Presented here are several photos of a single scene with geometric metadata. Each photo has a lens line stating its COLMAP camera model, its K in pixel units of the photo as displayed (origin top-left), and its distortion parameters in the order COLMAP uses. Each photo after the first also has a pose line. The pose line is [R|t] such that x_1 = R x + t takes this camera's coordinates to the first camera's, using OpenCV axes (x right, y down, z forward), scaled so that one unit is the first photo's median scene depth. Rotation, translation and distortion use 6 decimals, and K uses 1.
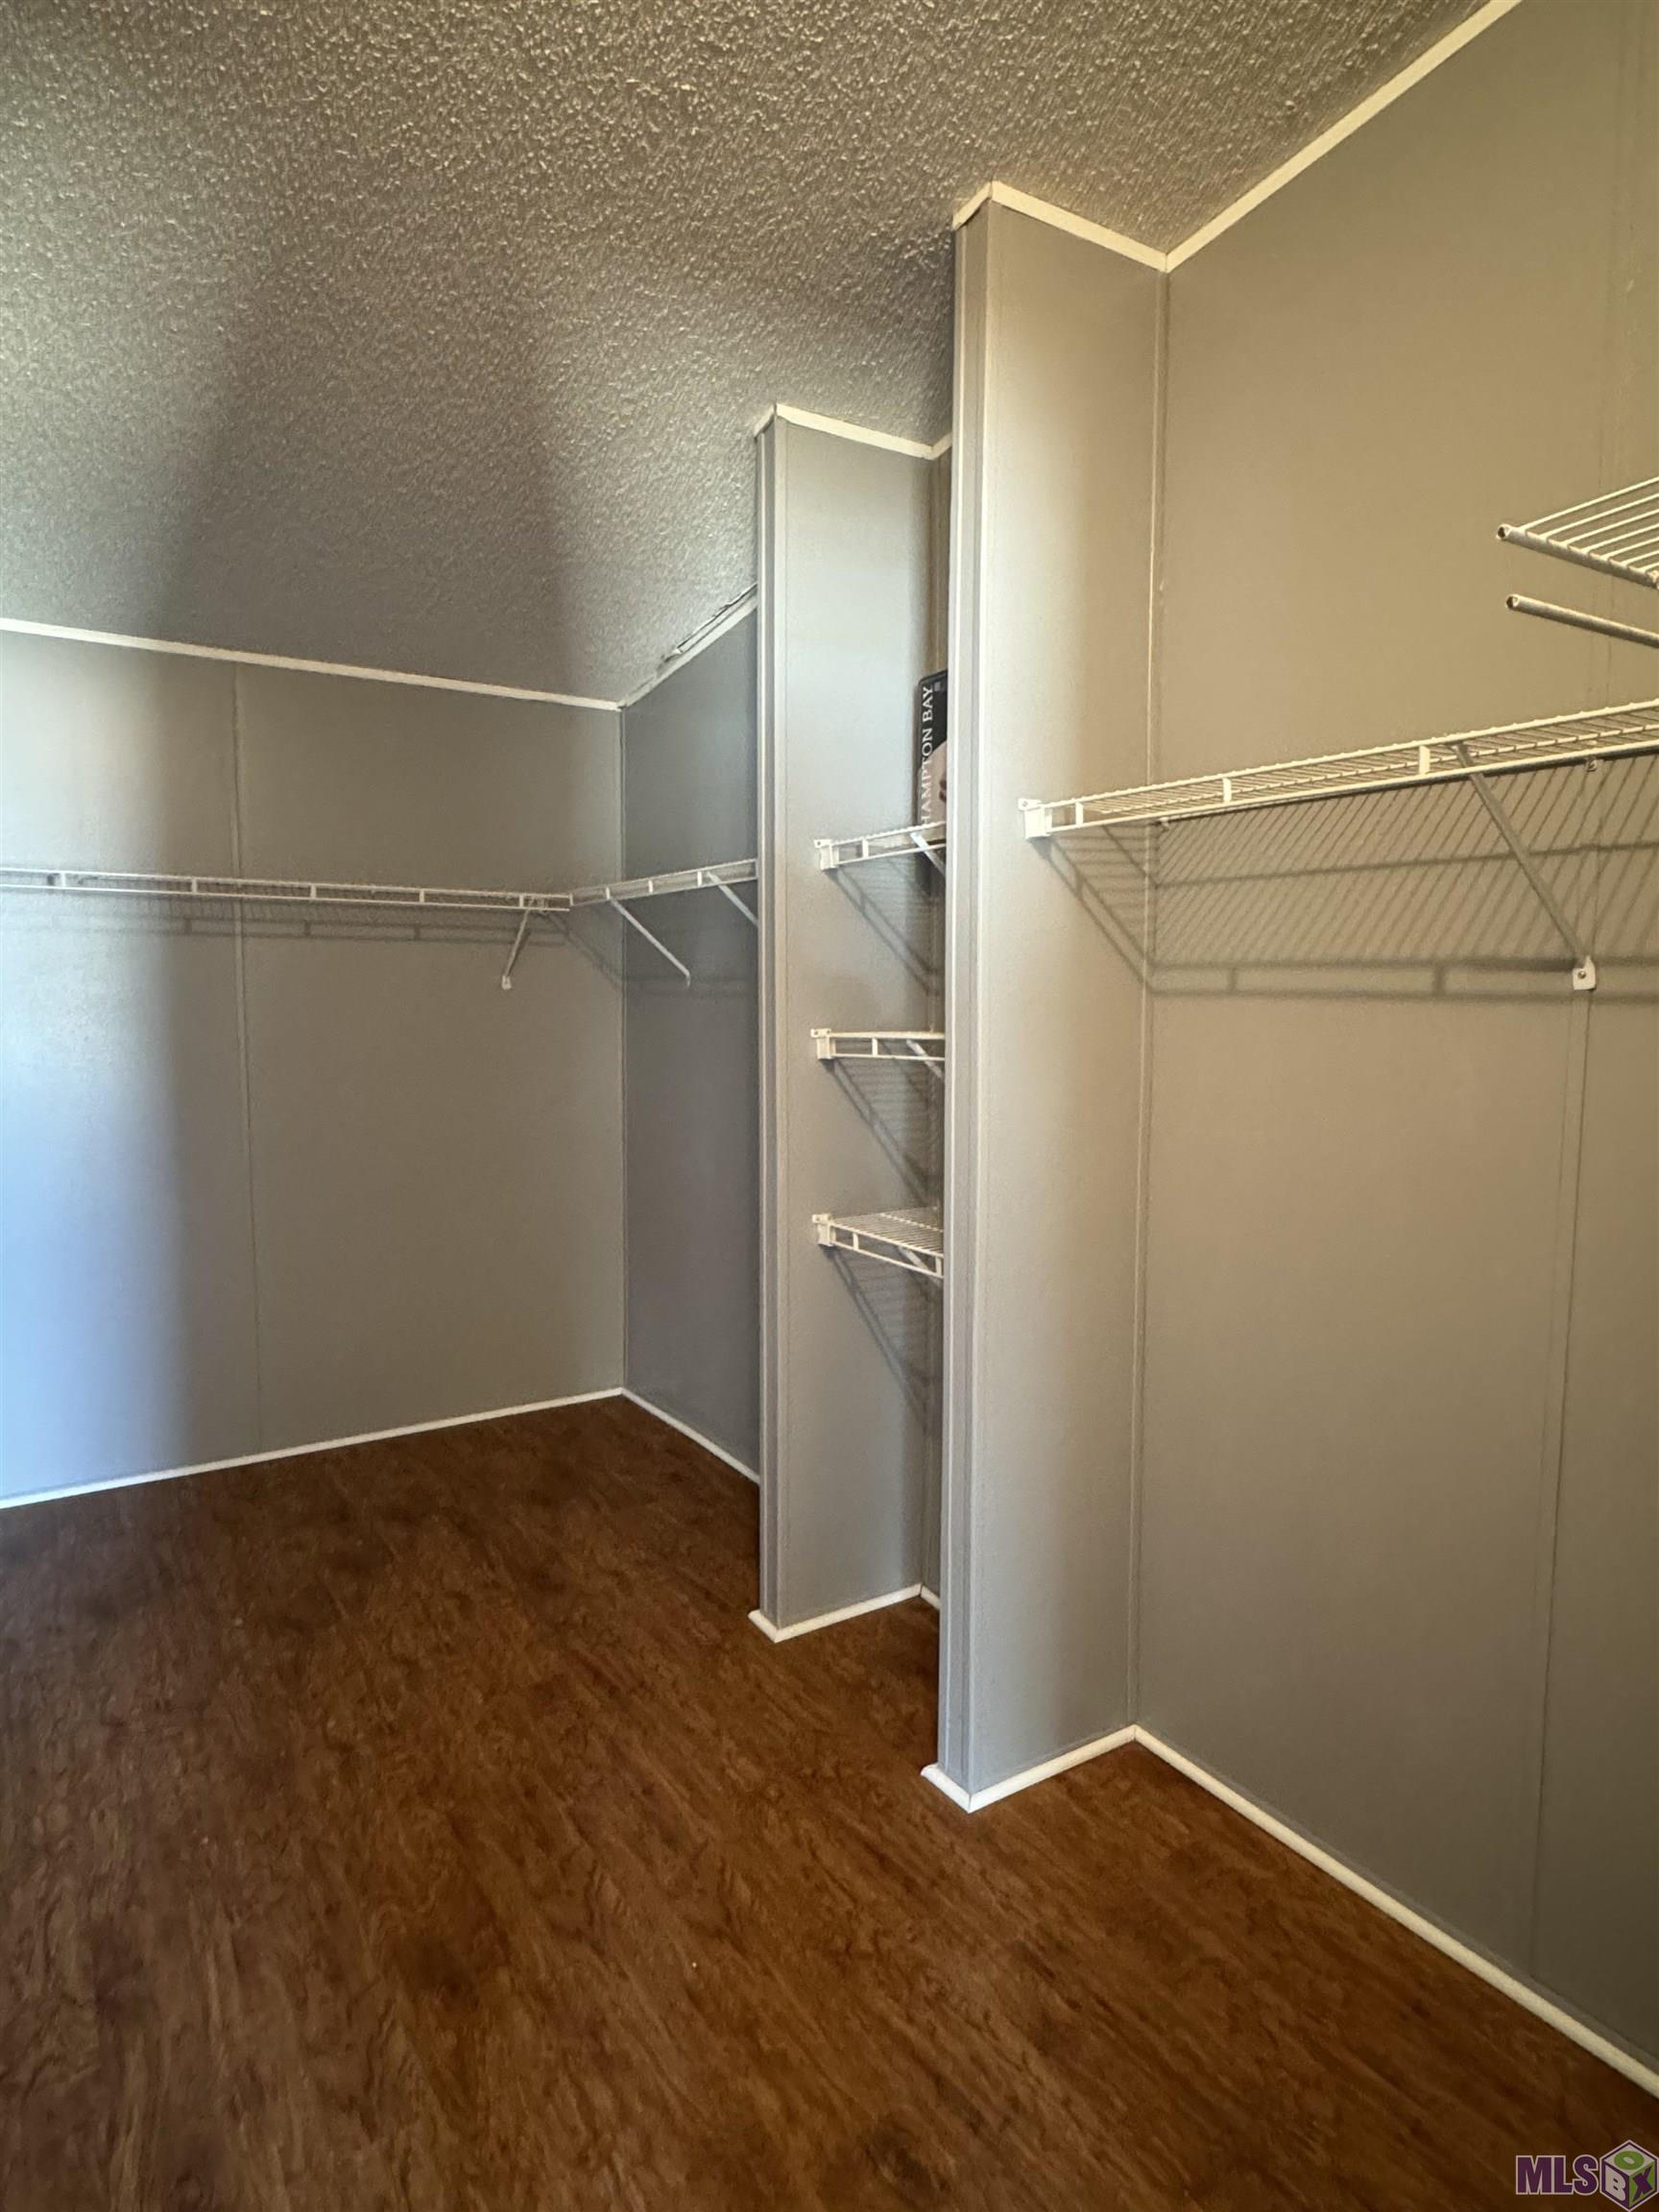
lens RADIAL K [[1255.8, 0, 815.6], [0, 1255.8, 1087.4], [0, 0, 1]] dist [-0.000112, 0.002993]
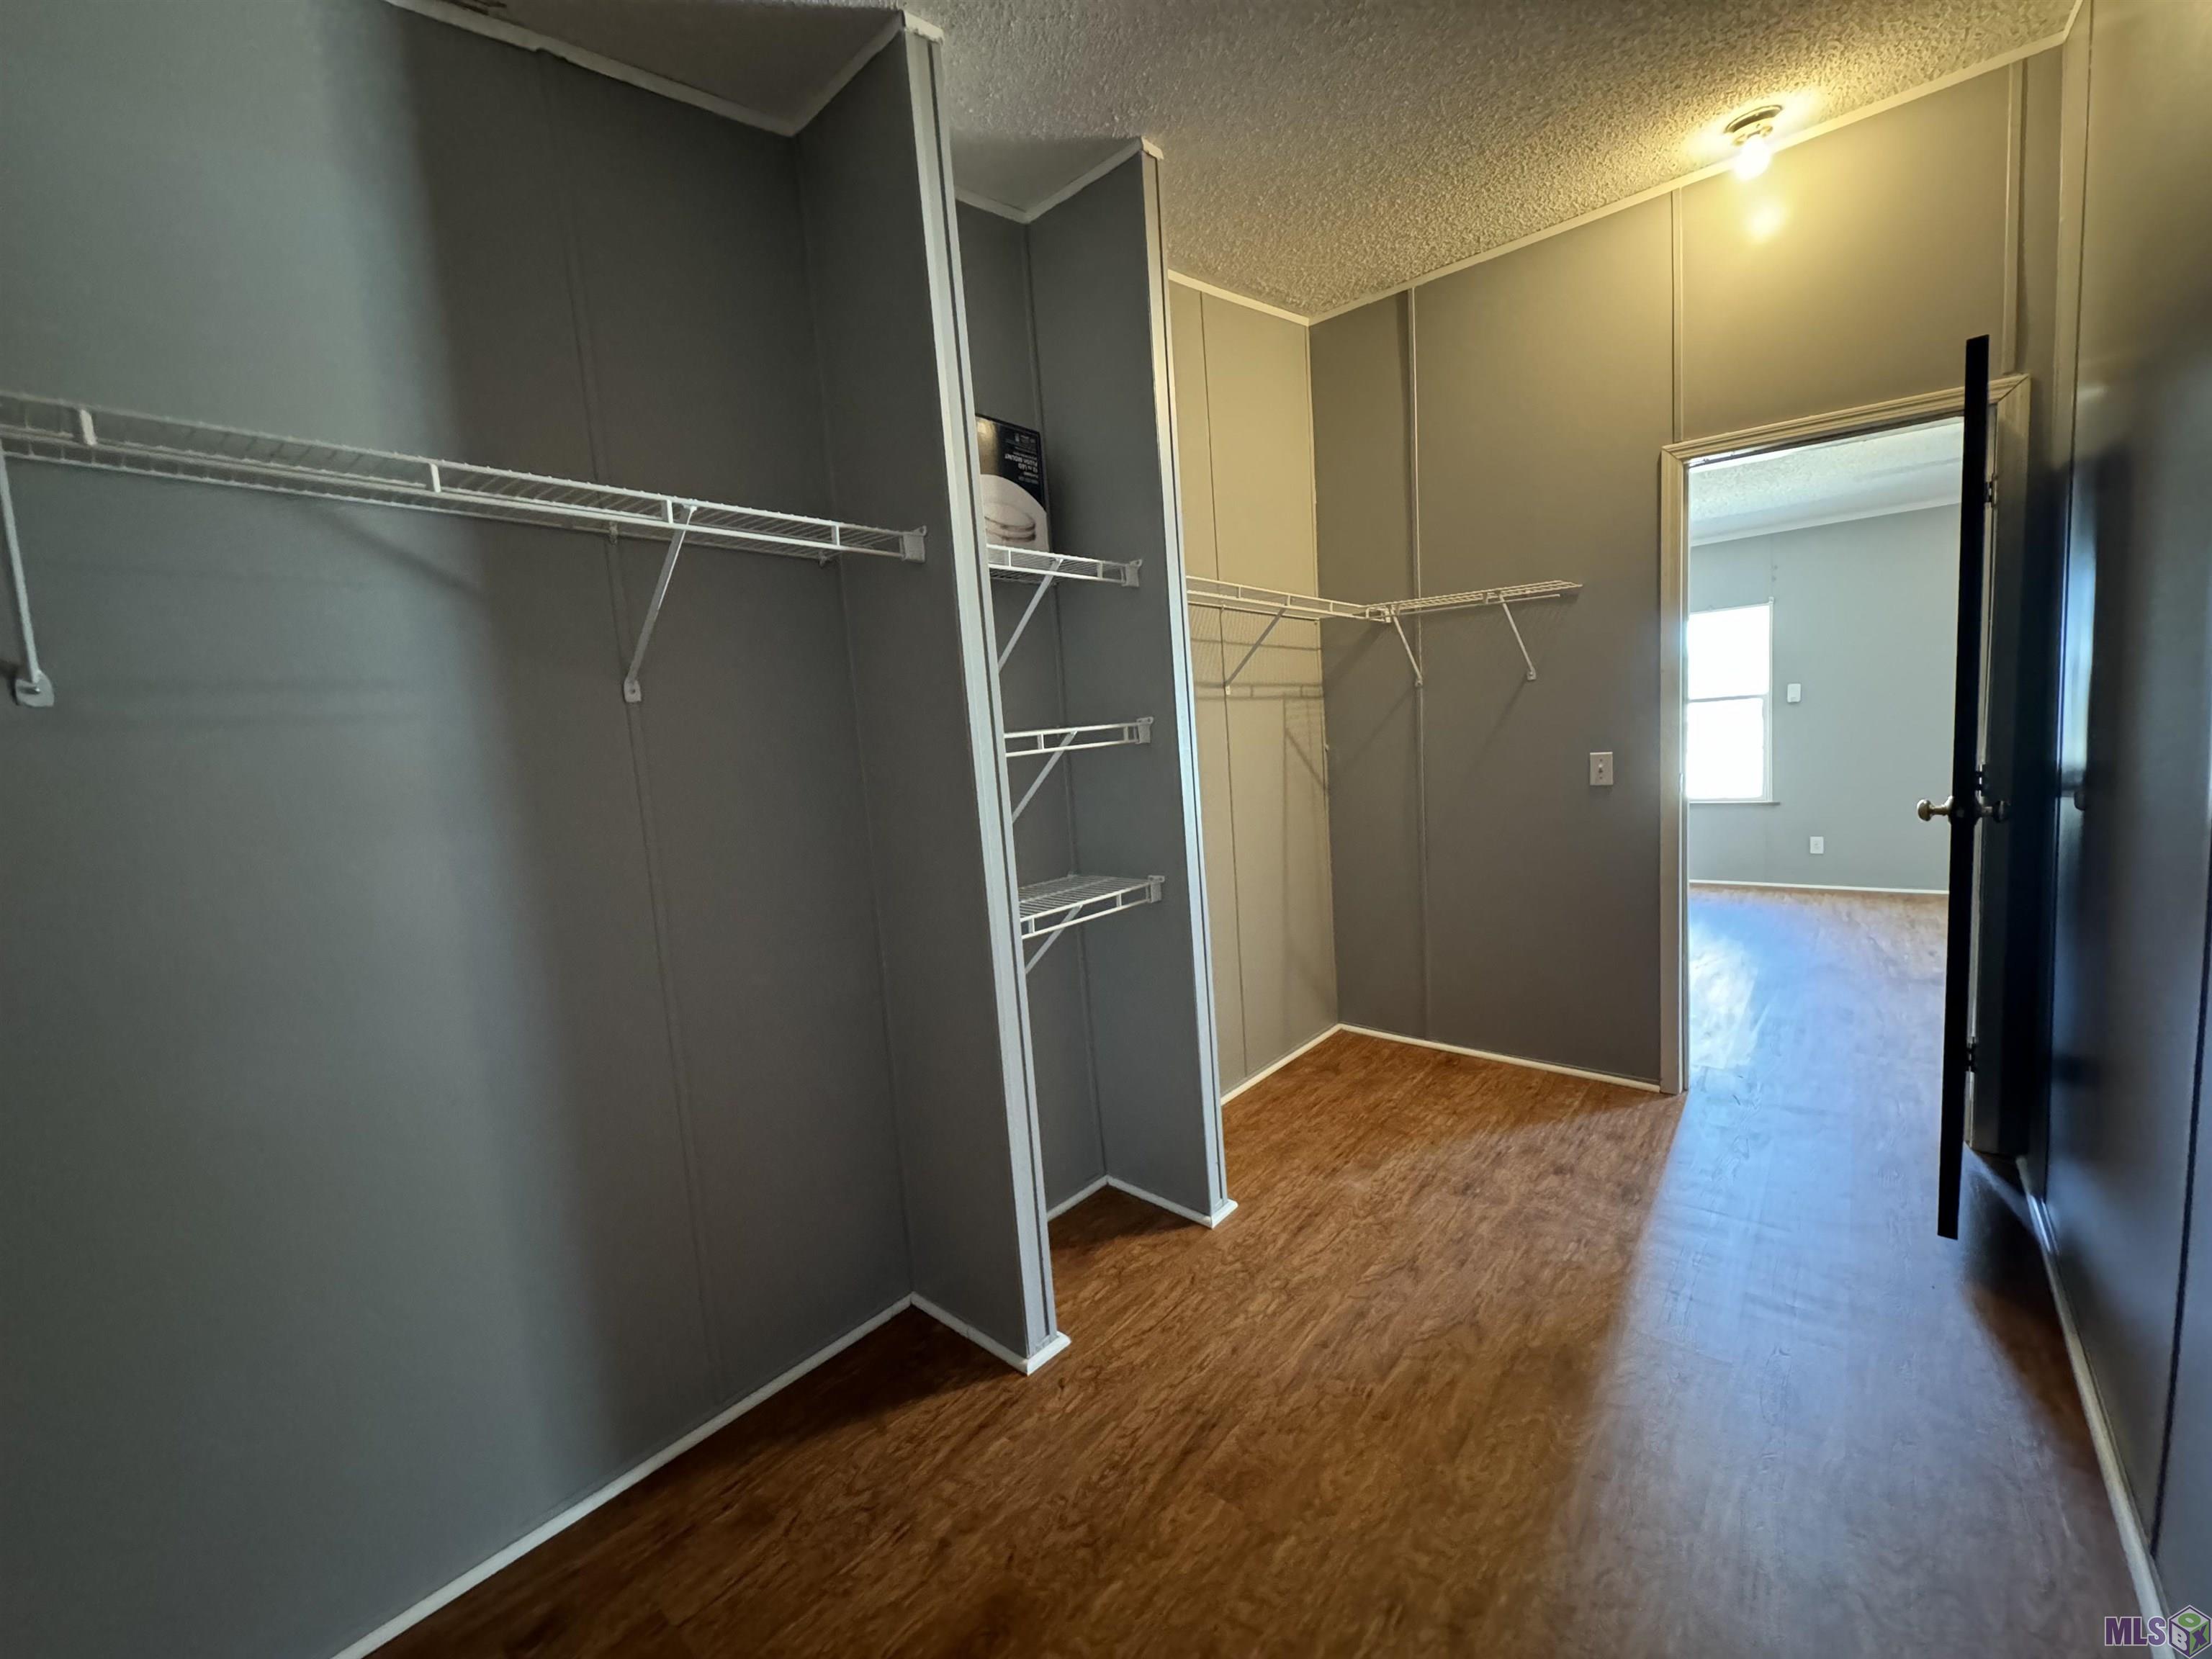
lens RADIAL K [[879.2, 0, 1097.2], [0, 879.2, 839.9], [0, 0, 1]] dist [0.001334, -0.000413]
pose [[-0.292557, -0.098844, 0.951126, -0.861463], [0.130136, 0.981274, 0.142005, -0.070267], [-0.947352, 0.165320, -0.274215, 1.412244]]
